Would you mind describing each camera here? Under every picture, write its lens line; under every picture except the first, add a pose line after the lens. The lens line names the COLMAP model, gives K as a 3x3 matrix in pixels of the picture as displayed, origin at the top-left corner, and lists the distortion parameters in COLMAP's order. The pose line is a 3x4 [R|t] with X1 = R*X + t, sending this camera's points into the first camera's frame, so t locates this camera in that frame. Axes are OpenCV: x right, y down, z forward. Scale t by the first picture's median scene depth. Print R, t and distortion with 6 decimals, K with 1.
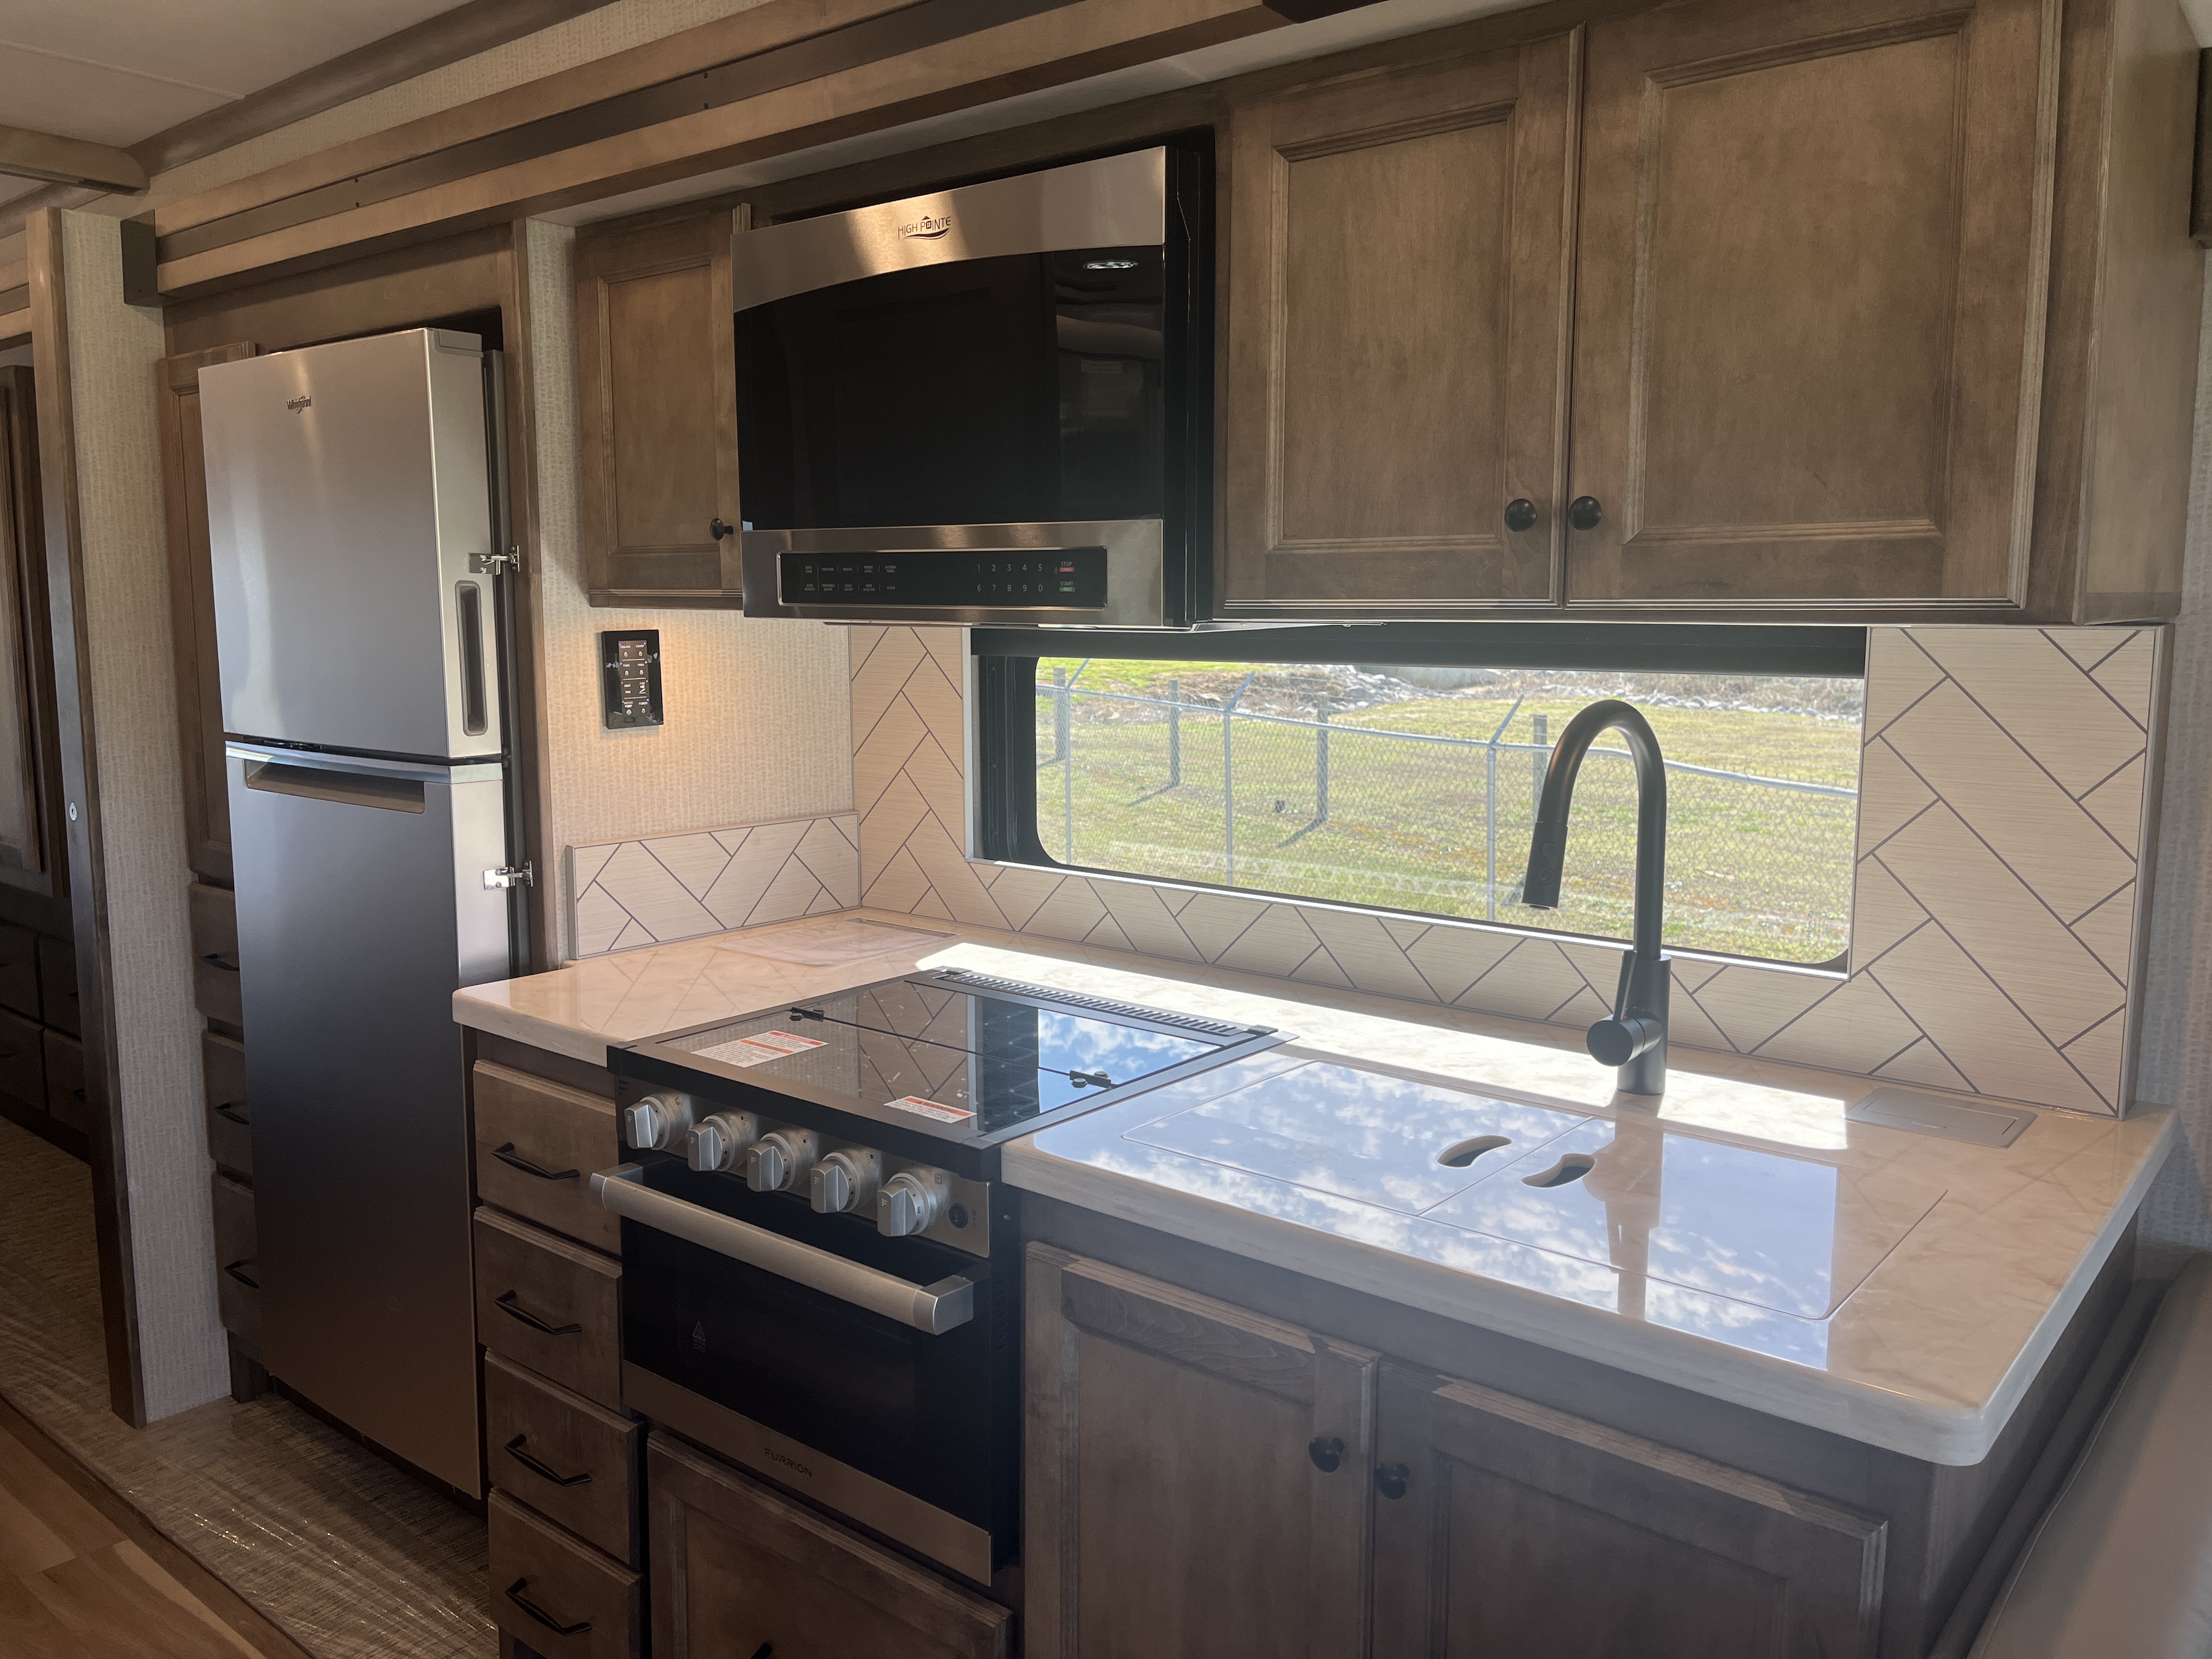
lens RADIAL K [[1676.3, 0, 1103.1], [0, 1676.3, 815.6], [0, 0, 1]] dist [0.027099, -0.040053]
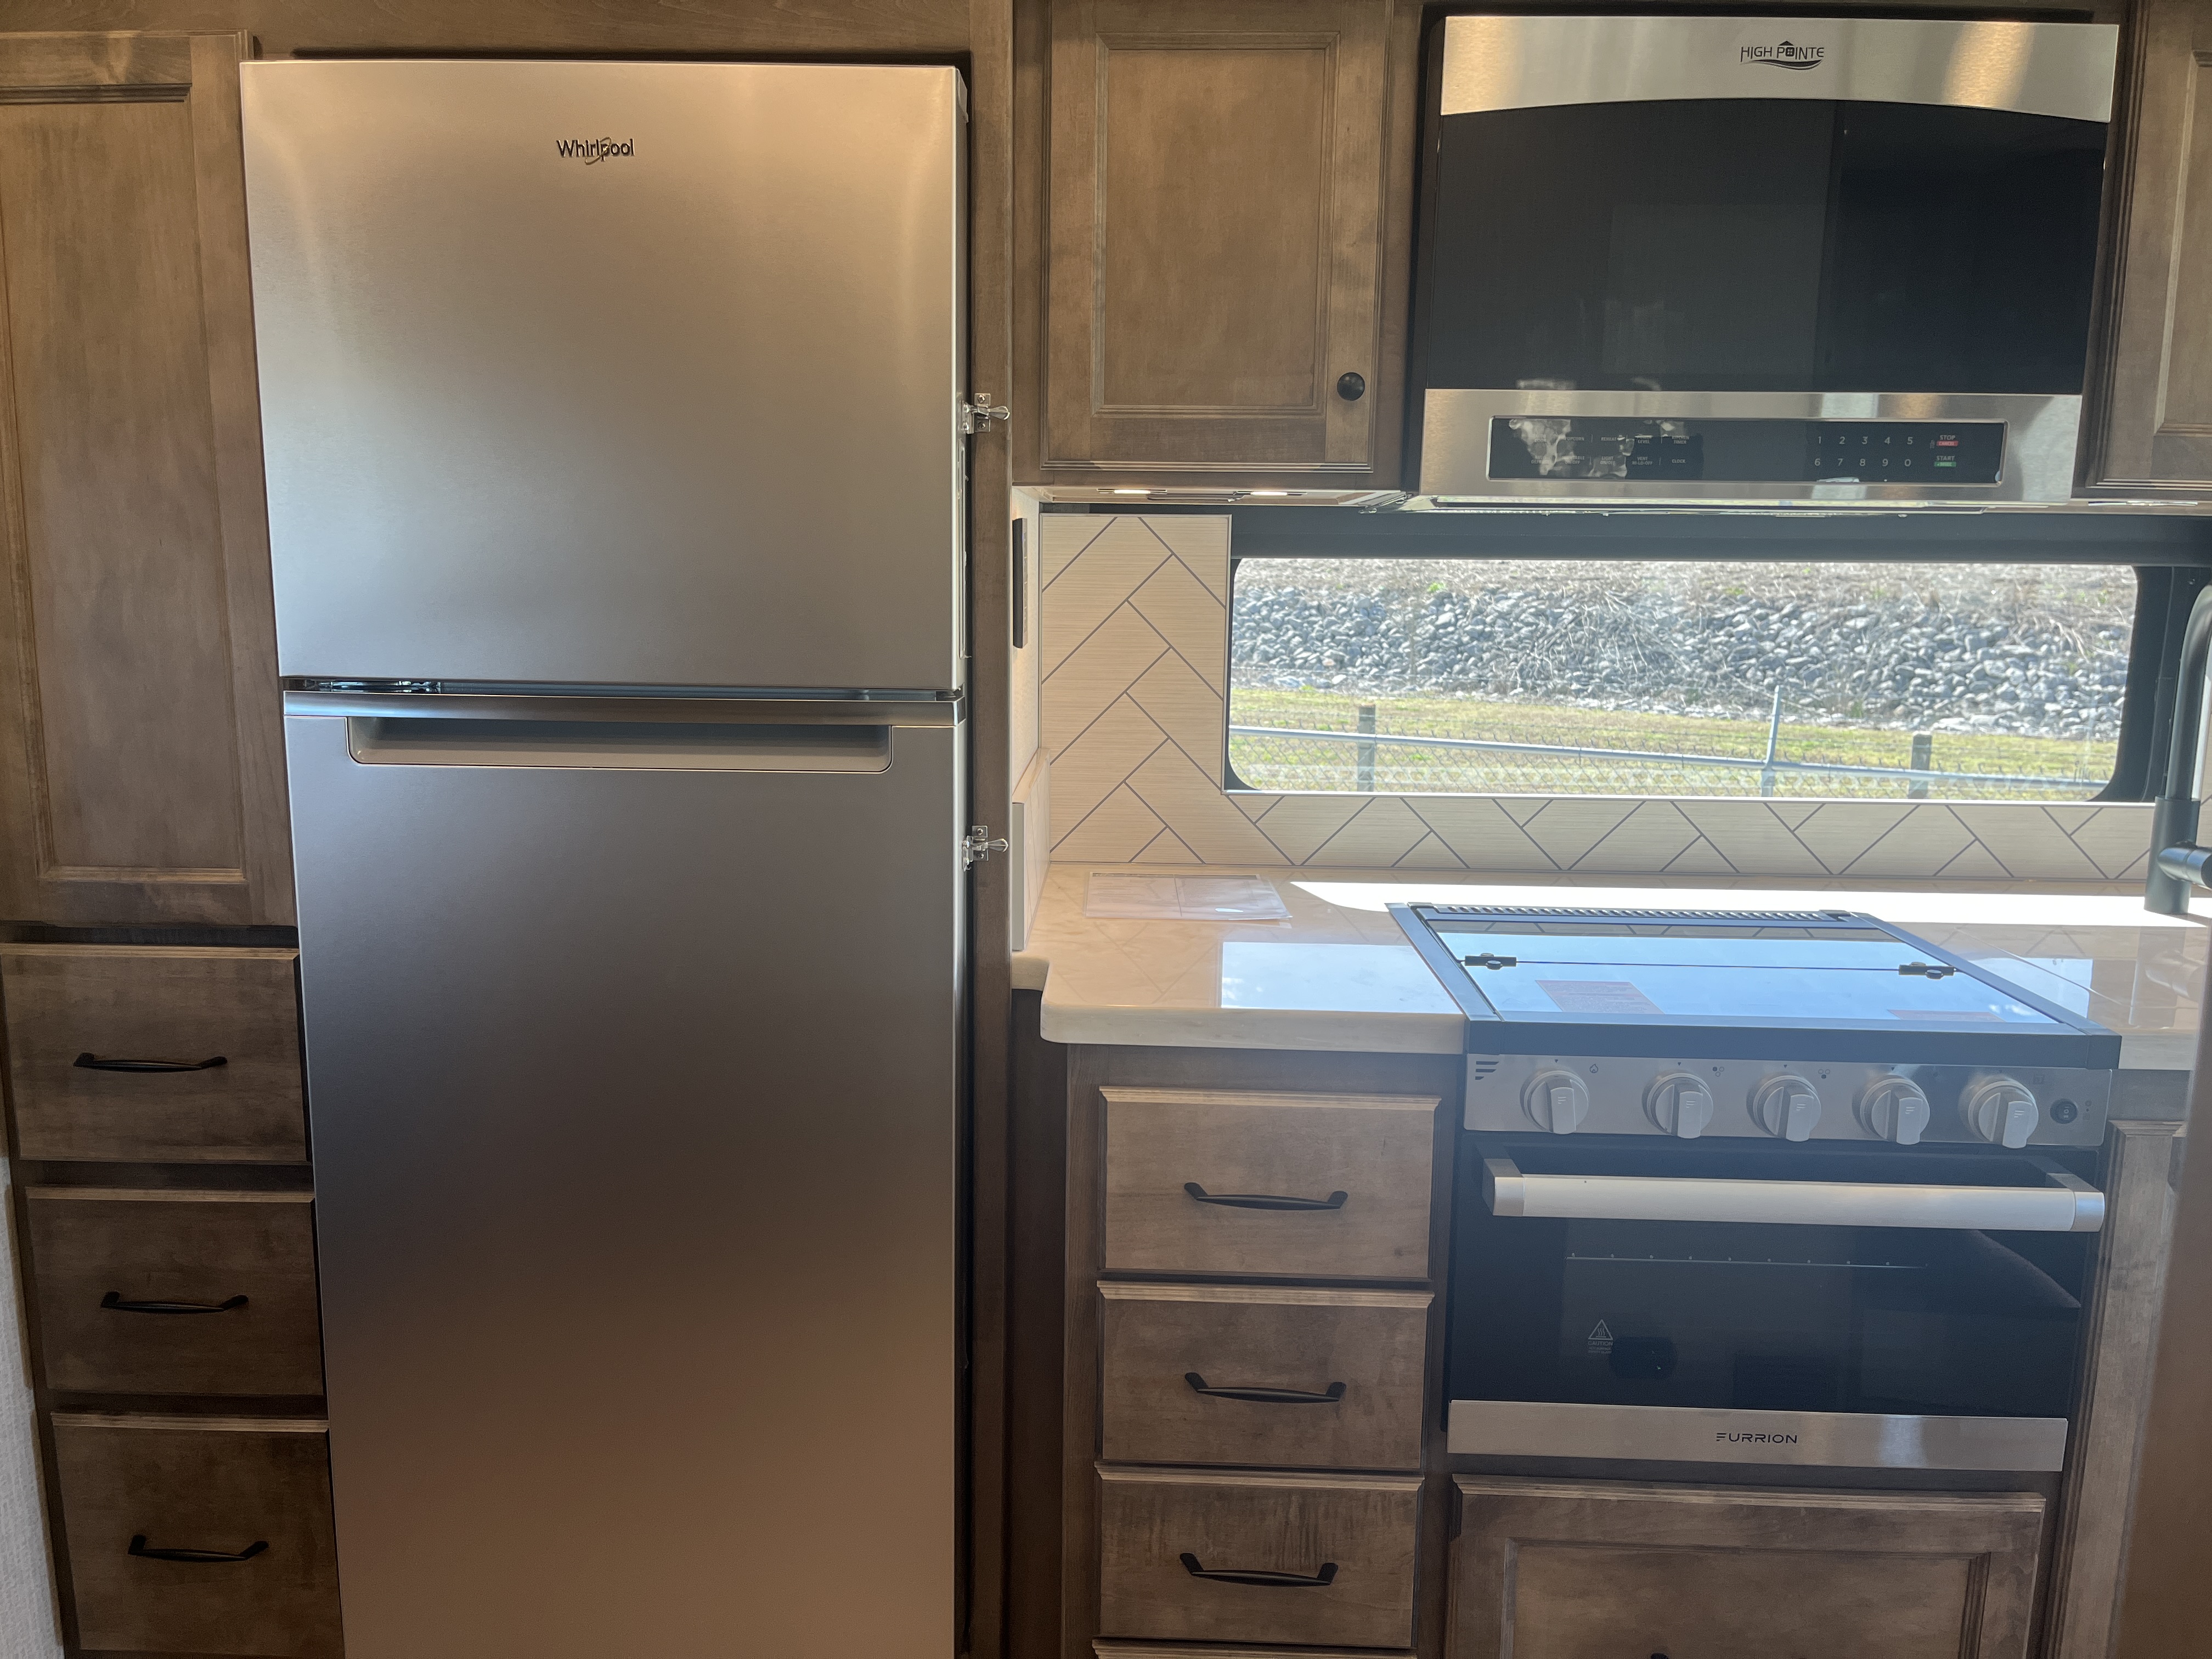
lens RADIAL K [[1676.3, 0, 1088.7], [0, 1676.3, 849.2], [0, 0, 1]] dist [0.027099, -0.040053]
pose [[0.797302, -0.099399, 0.595339, -0.995910], [0.069469, 0.994904, 0.073075, -0.020336], [-0.599569, -0.016906, 0.800144, 0.507133]]
